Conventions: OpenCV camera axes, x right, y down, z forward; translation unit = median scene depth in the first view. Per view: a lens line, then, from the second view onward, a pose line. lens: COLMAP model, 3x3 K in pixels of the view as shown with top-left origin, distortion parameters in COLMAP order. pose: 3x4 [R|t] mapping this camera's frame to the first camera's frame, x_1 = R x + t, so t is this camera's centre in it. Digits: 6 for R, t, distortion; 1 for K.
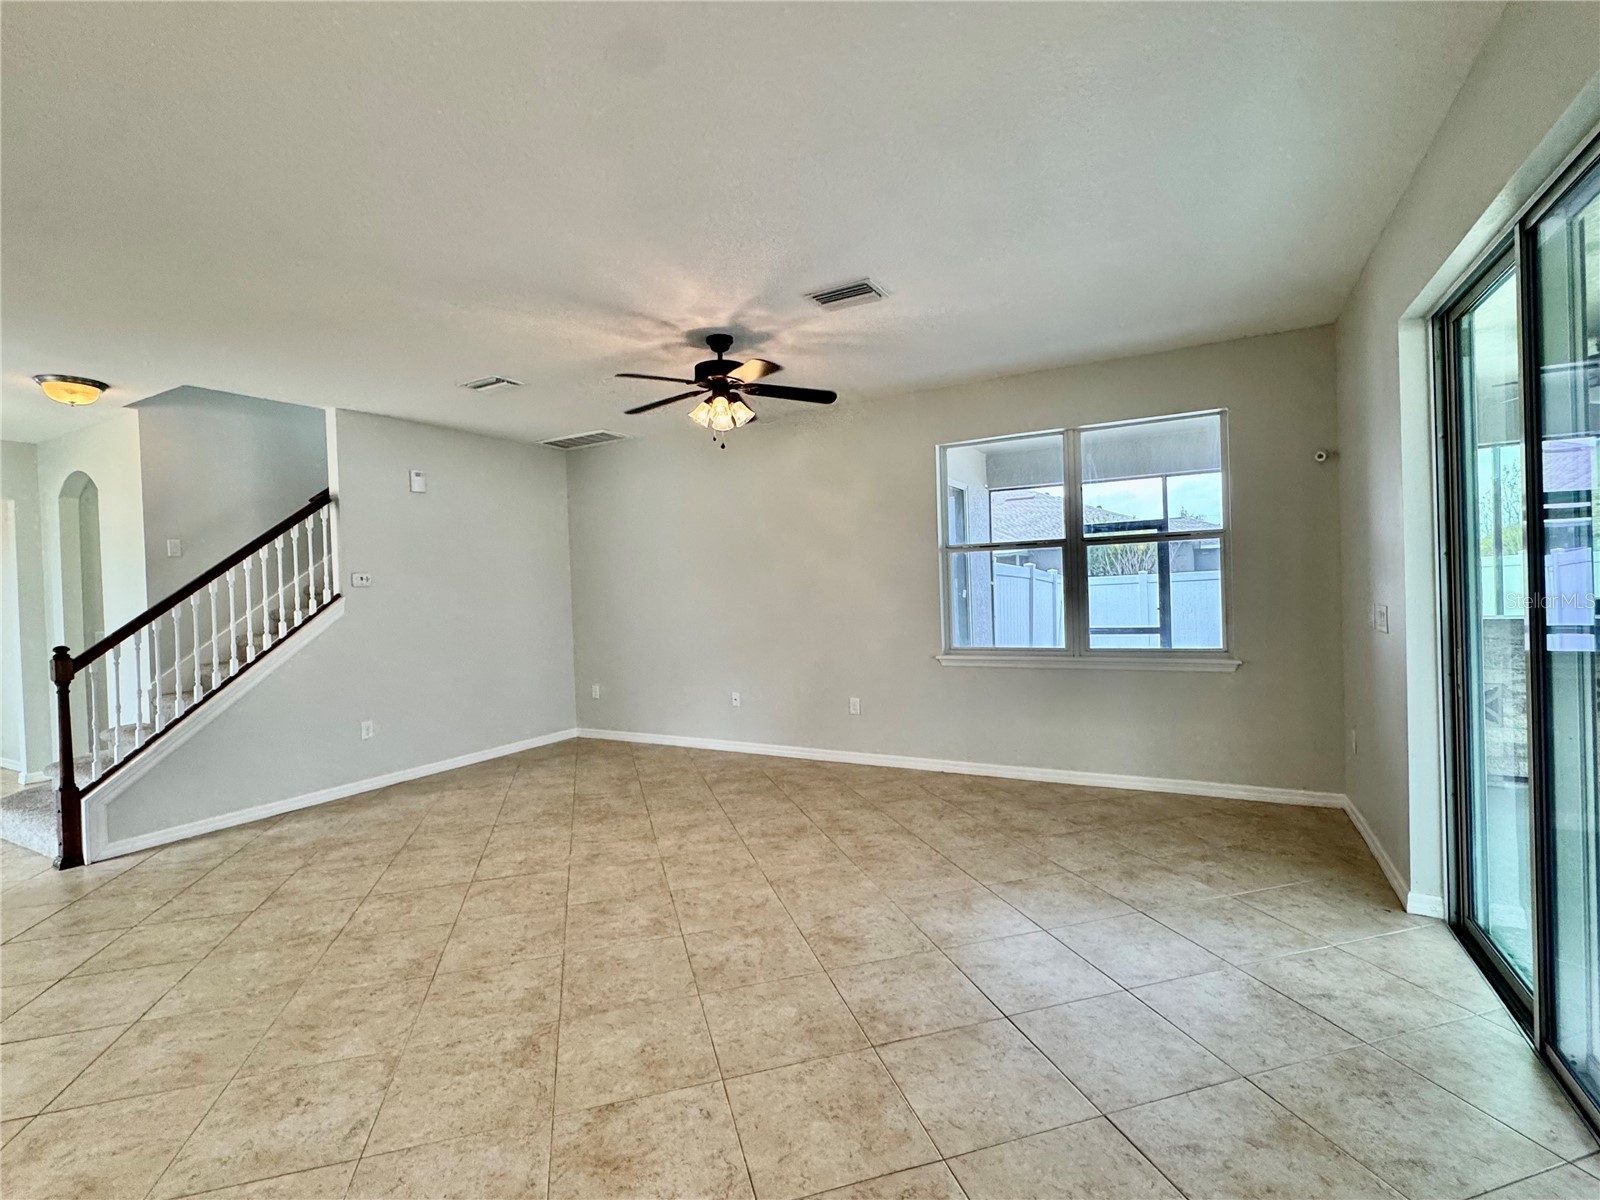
lens RADIAL K [[735.8, 0, 794.2], [0, 735.8, 604.0], [0, 0, 1]] dist [-0.000578, 0.000080]
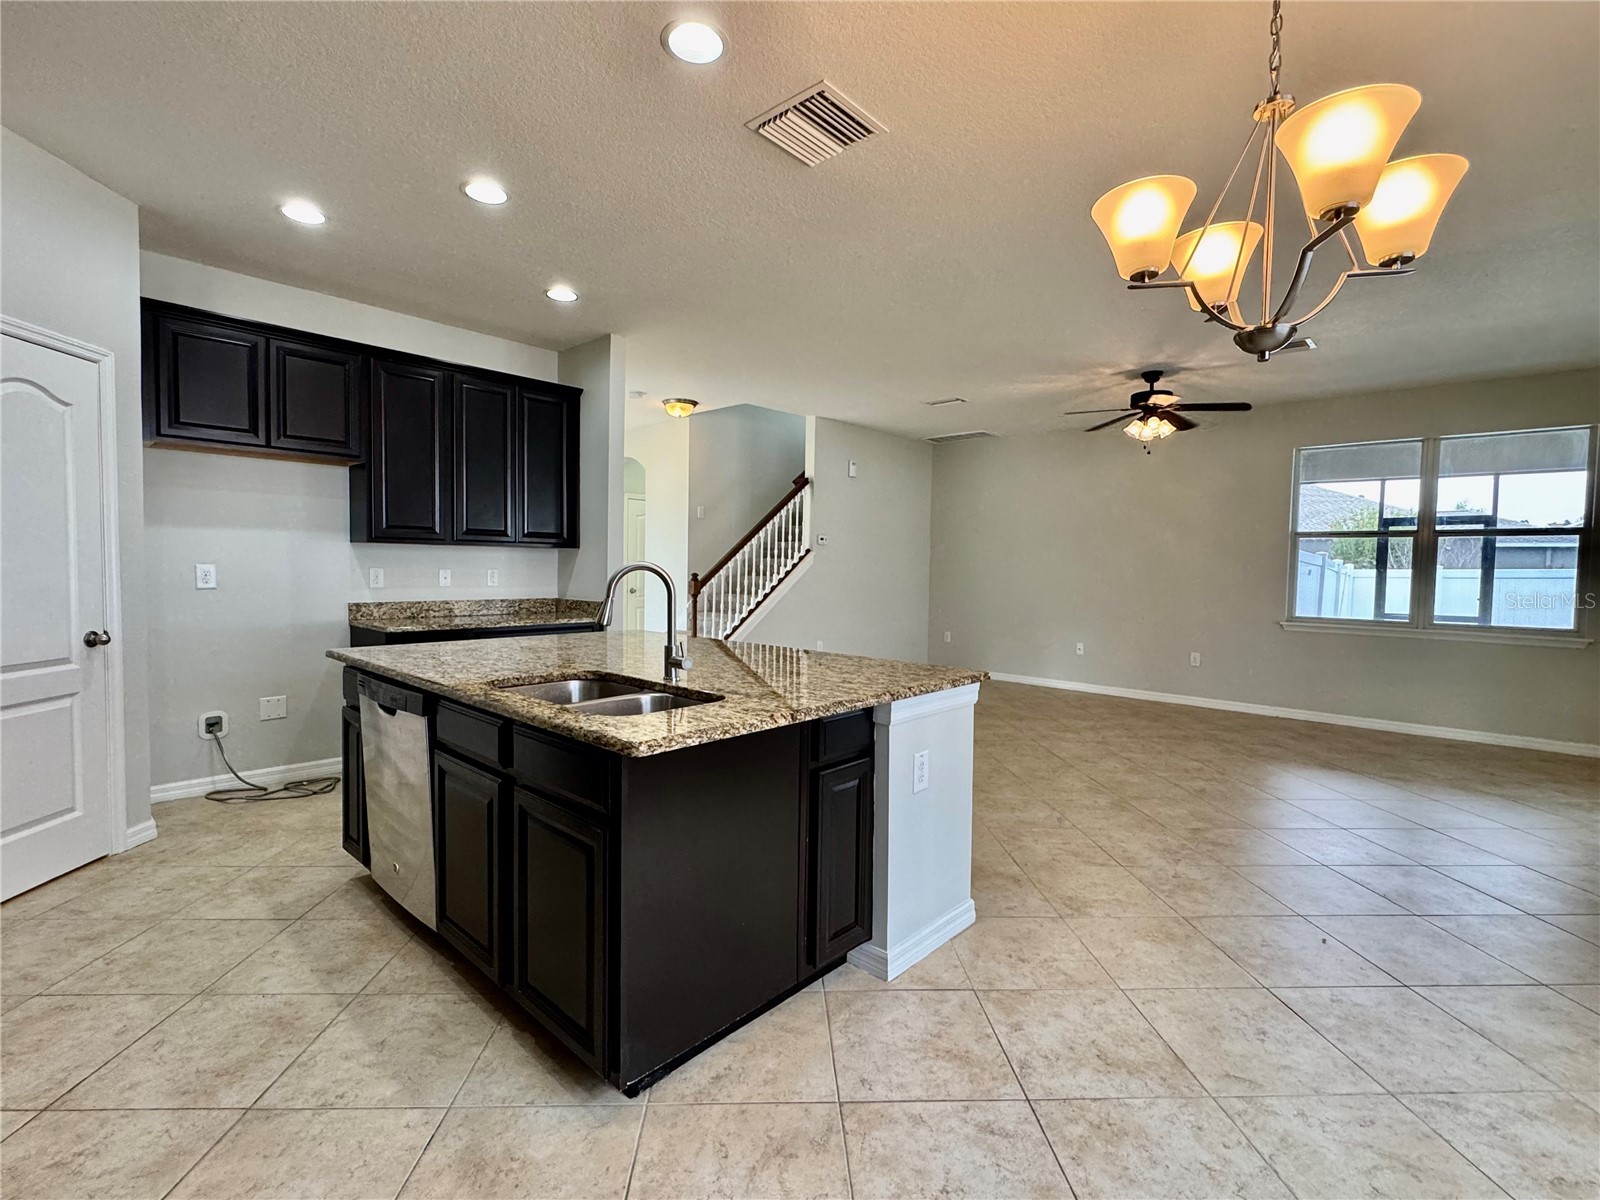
lens RADIAL K [[735.8, 0, 800.1], [0, 735.8, 595.4], [0, 0, 1]] dist [-0.000578, 0.000080]
pose [[0.970955, 0.060533, -0.231480, -0.324207], [-0.055822, 0.998080, 0.026850, 0.041309], [0.232661, -0.013148, 0.972469, -0.400191]]
